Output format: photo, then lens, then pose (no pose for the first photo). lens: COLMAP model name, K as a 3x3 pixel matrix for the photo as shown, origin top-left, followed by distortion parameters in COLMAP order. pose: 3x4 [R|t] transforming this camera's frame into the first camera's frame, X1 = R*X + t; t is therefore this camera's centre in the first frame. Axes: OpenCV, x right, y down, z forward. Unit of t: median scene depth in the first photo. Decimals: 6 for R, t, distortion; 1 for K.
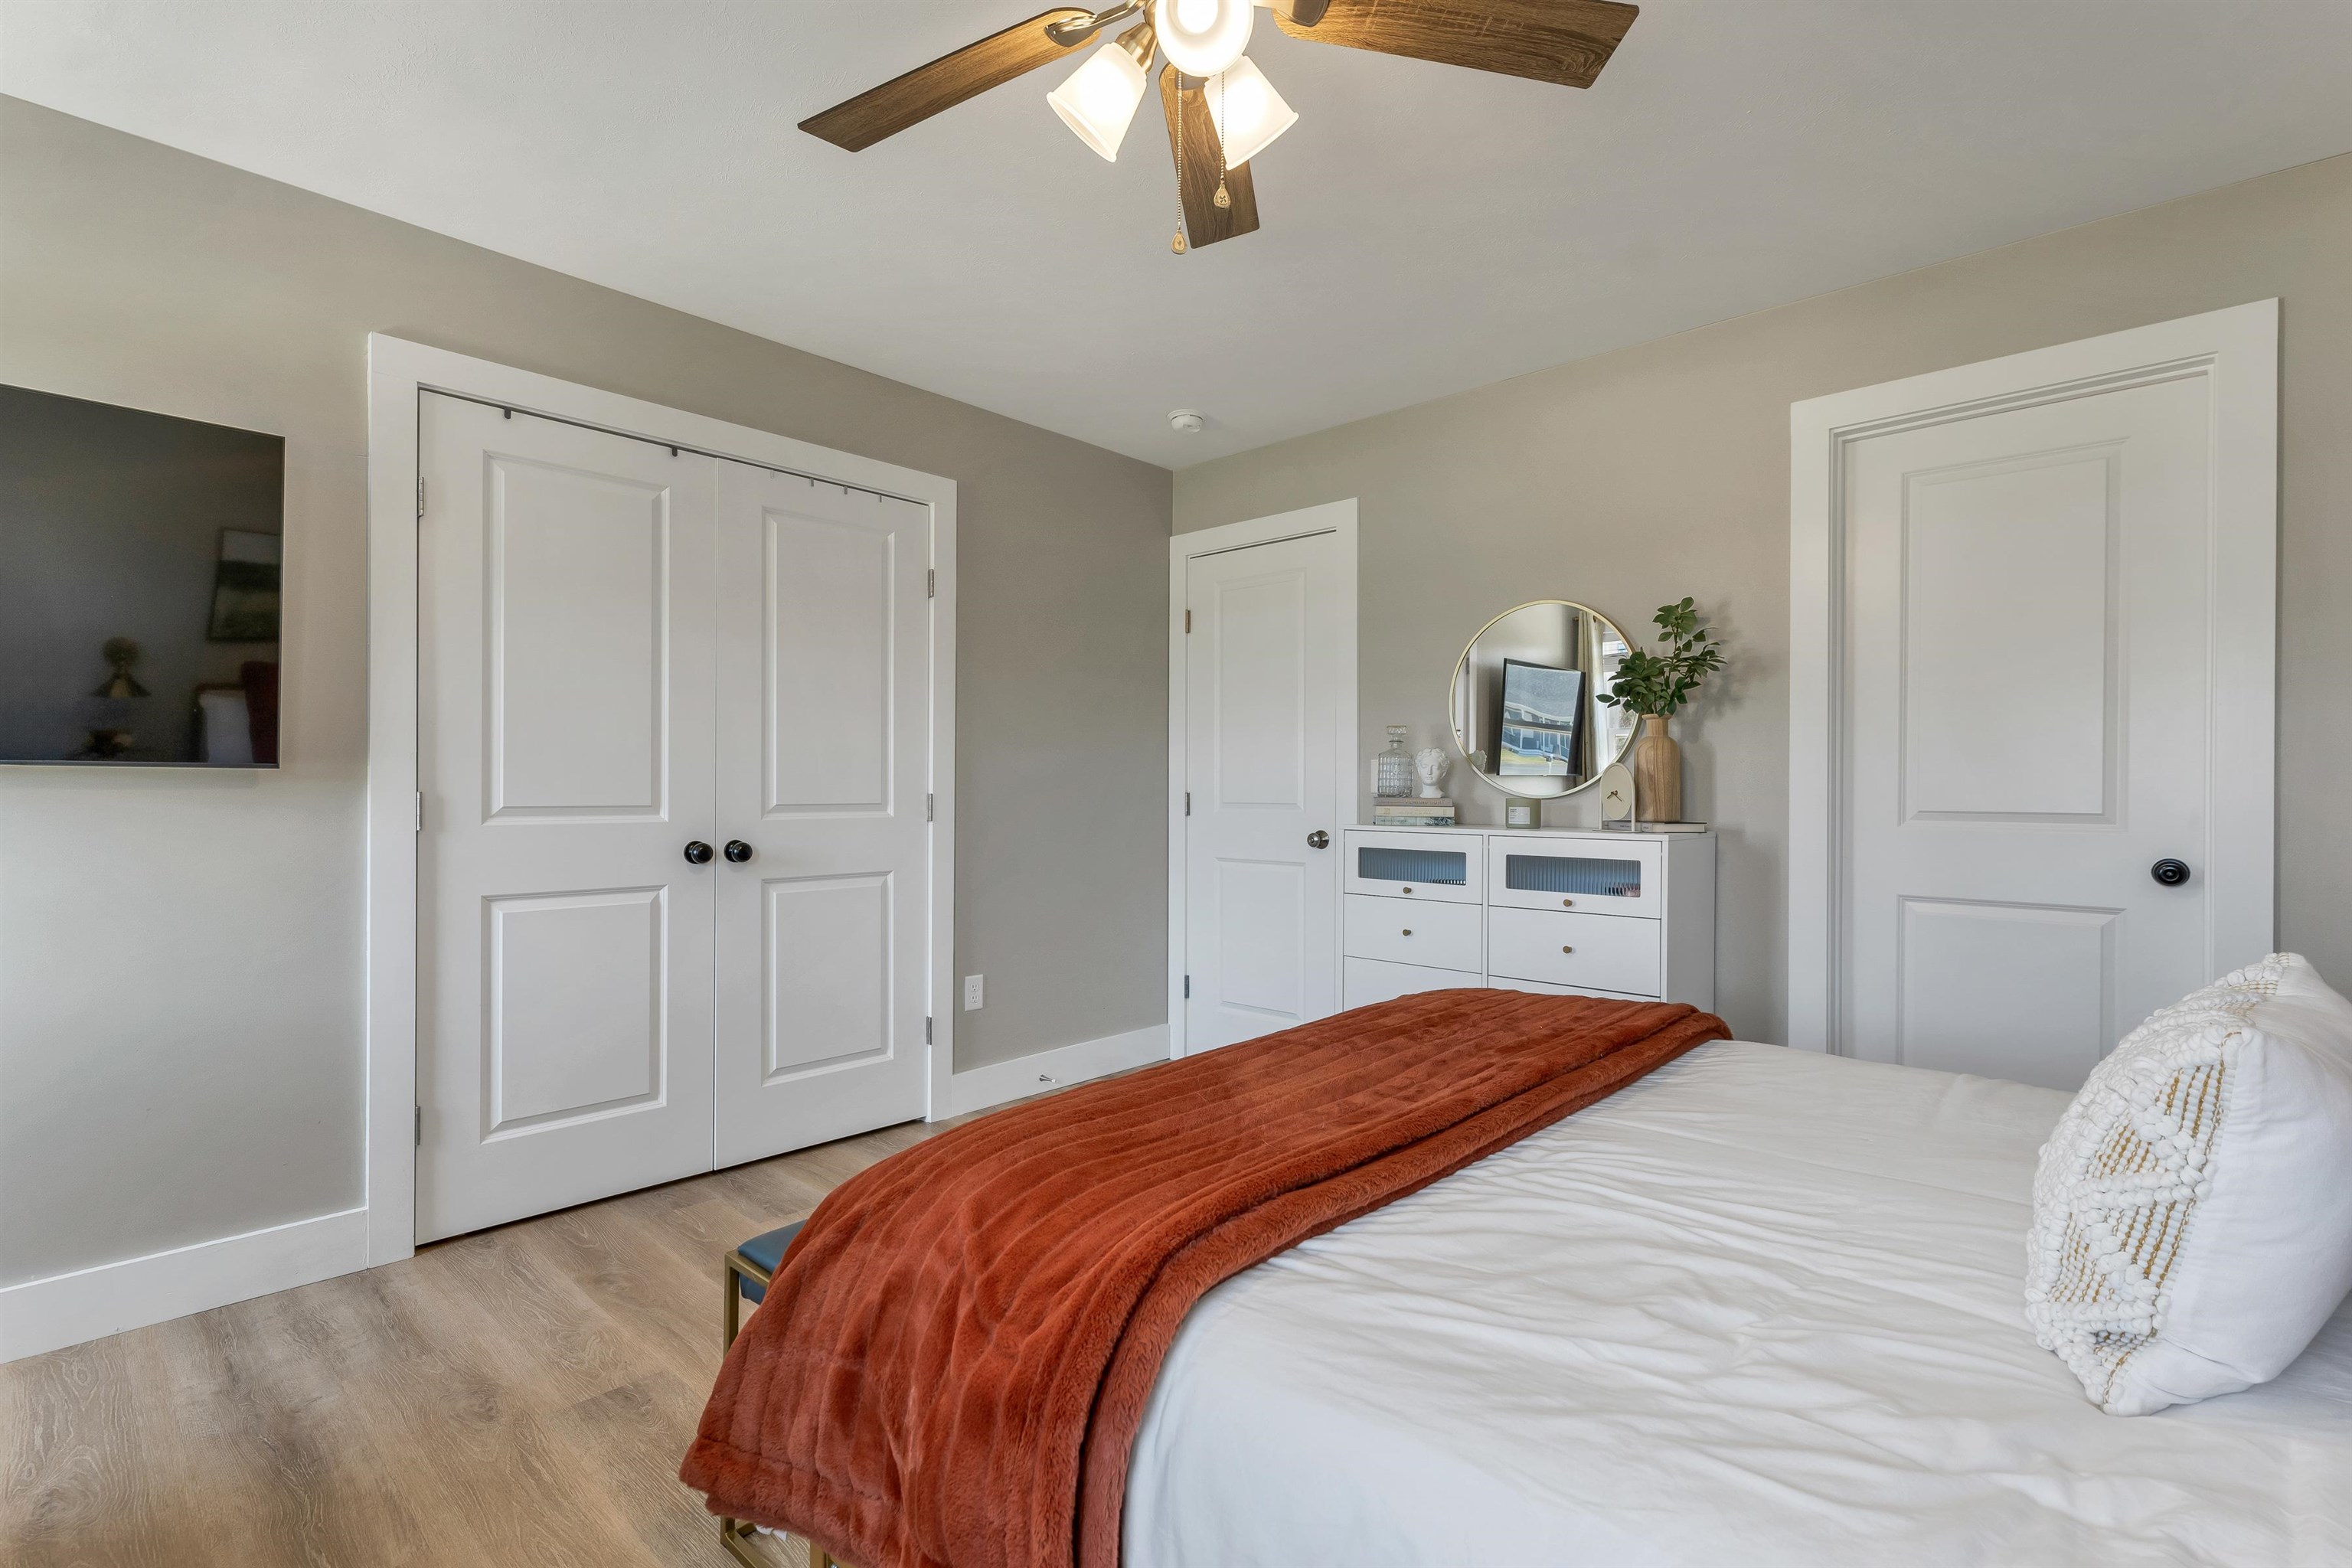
lens RADIAL K [[1064.1, 0, 1176.0], [0, 1064.1, 784.0], [0, 0, 1]] dist [0.000738, 0.000108]
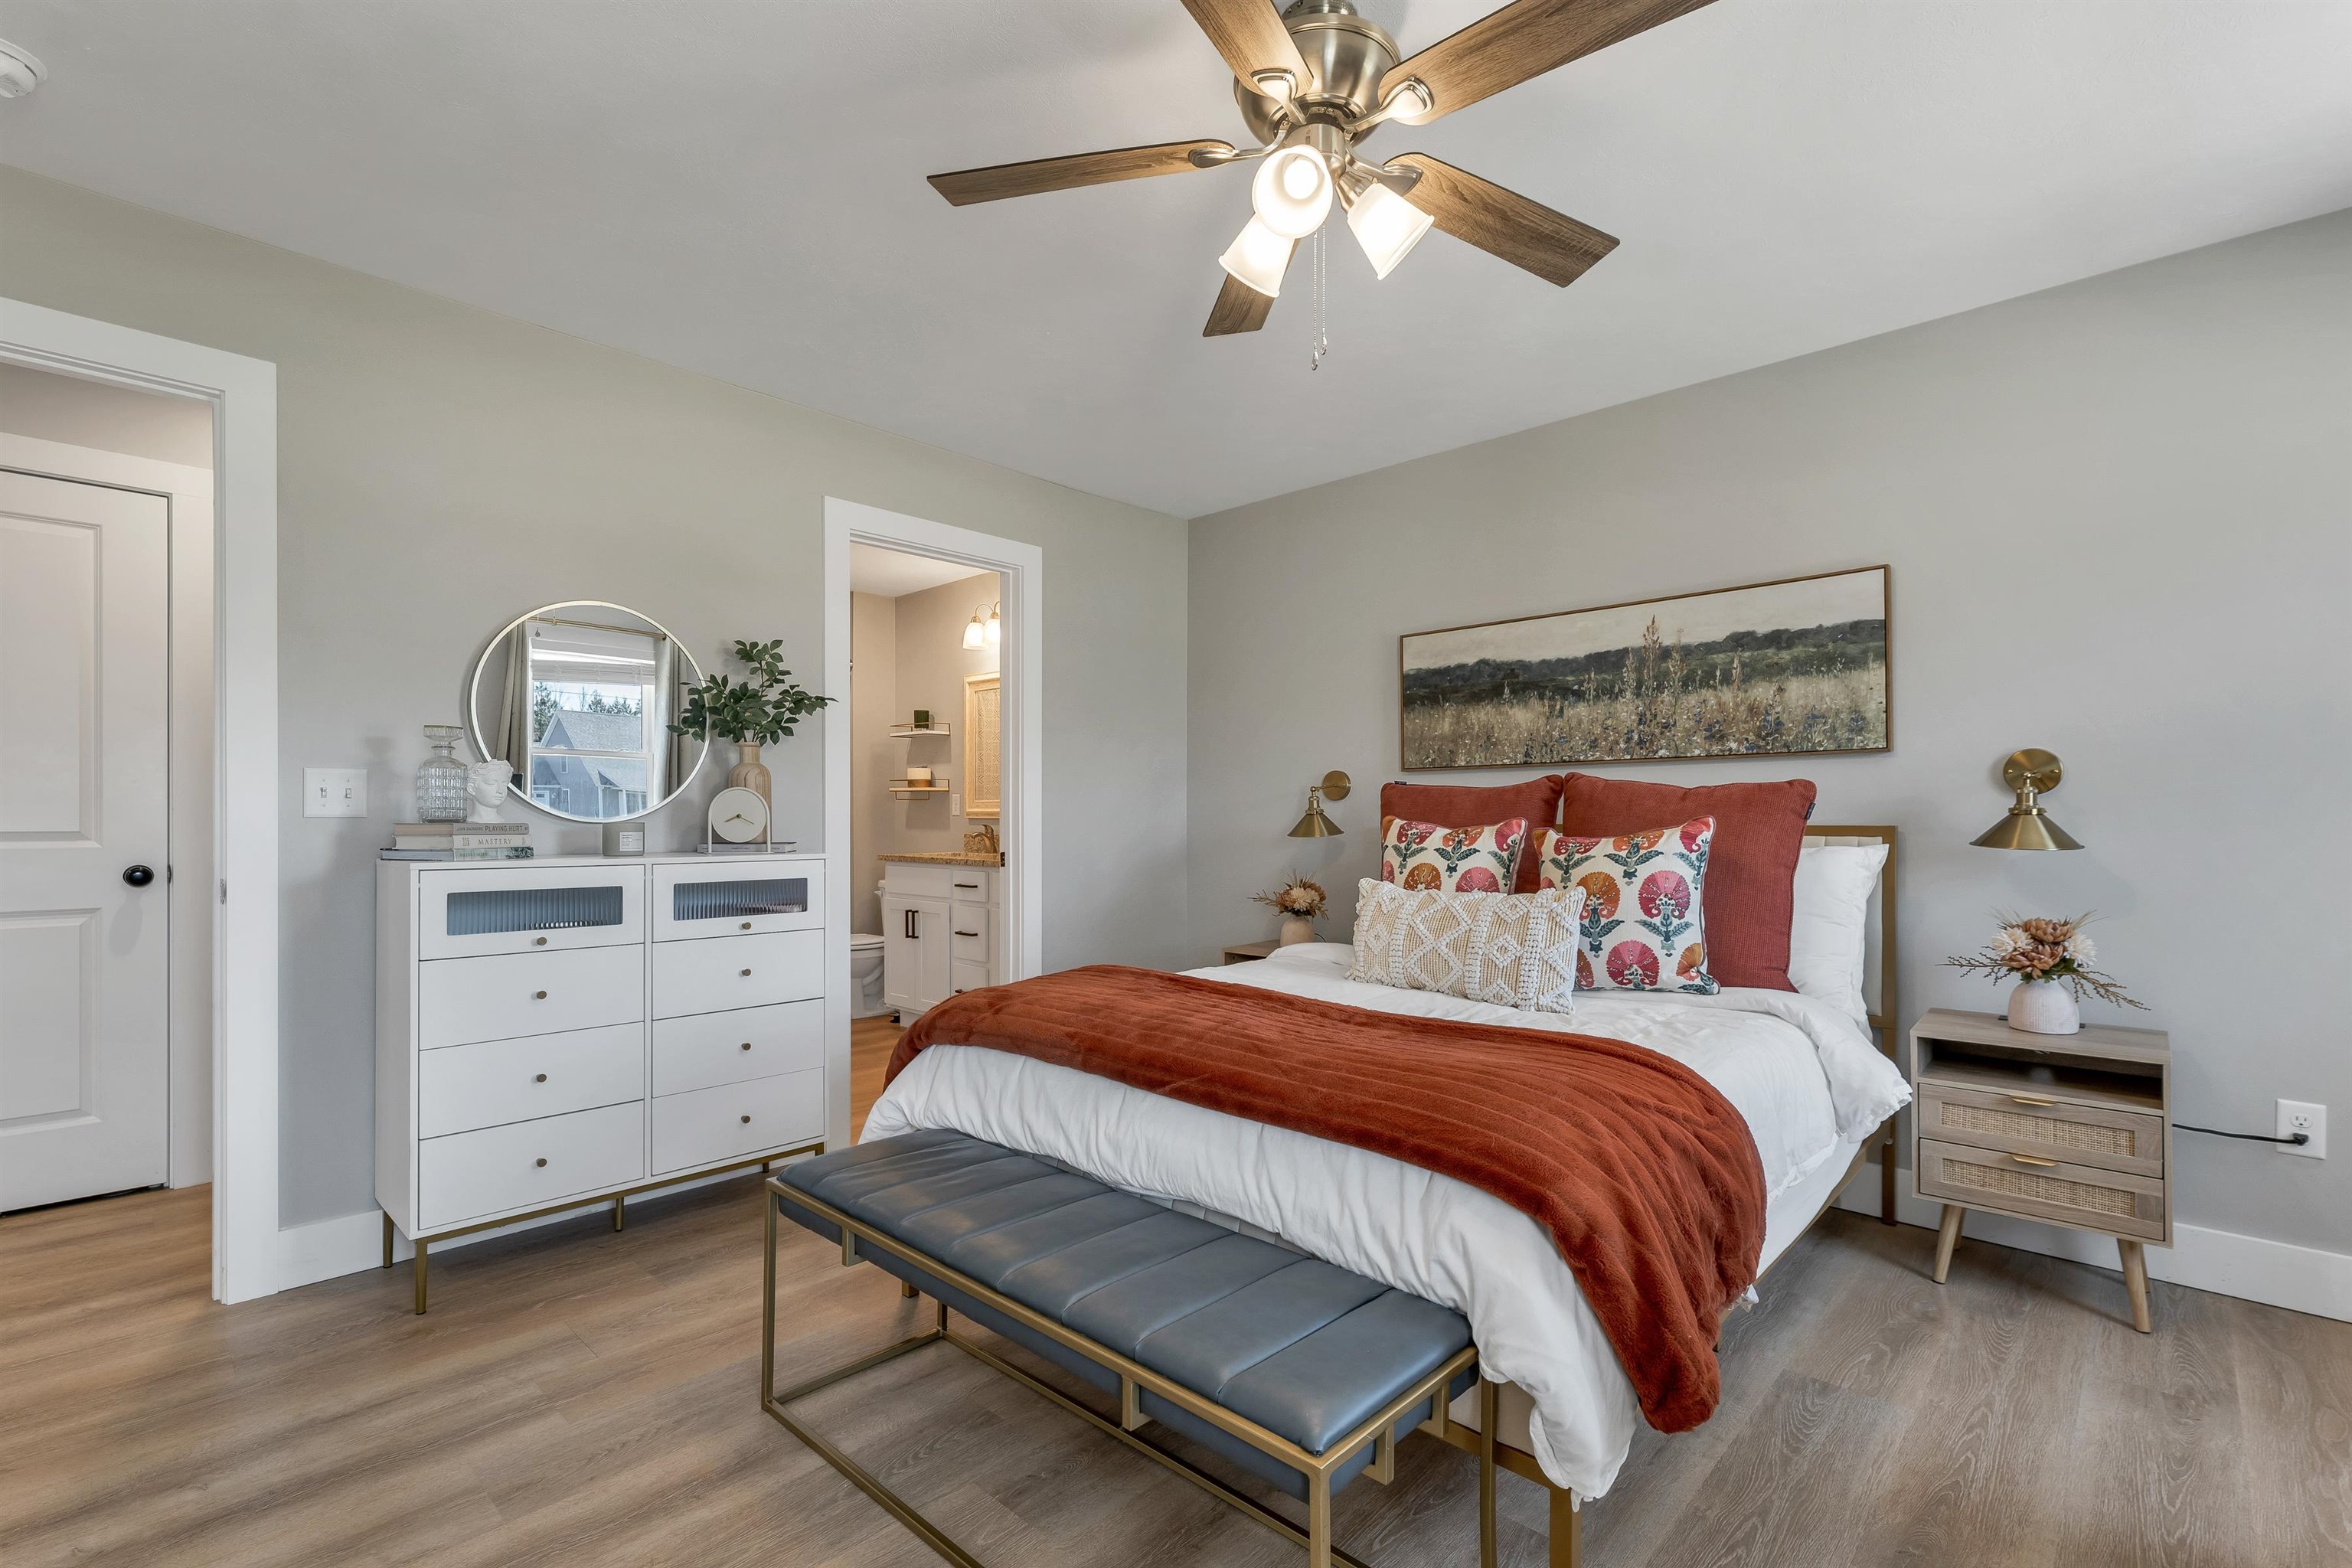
lens RADIAL K [[1064.1, 0, 1176.0], [0, 1064.1, 784.0], [0, 0, 1]] dist [0.000738, 0.000108]
pose [[-0.000545, 0.026221, 0.999656, -0.597754], [-0.010017, 0.999606, -0.026225, 0.000002], [-0.999950, -0.010028, -0.000282, 0.558064]]
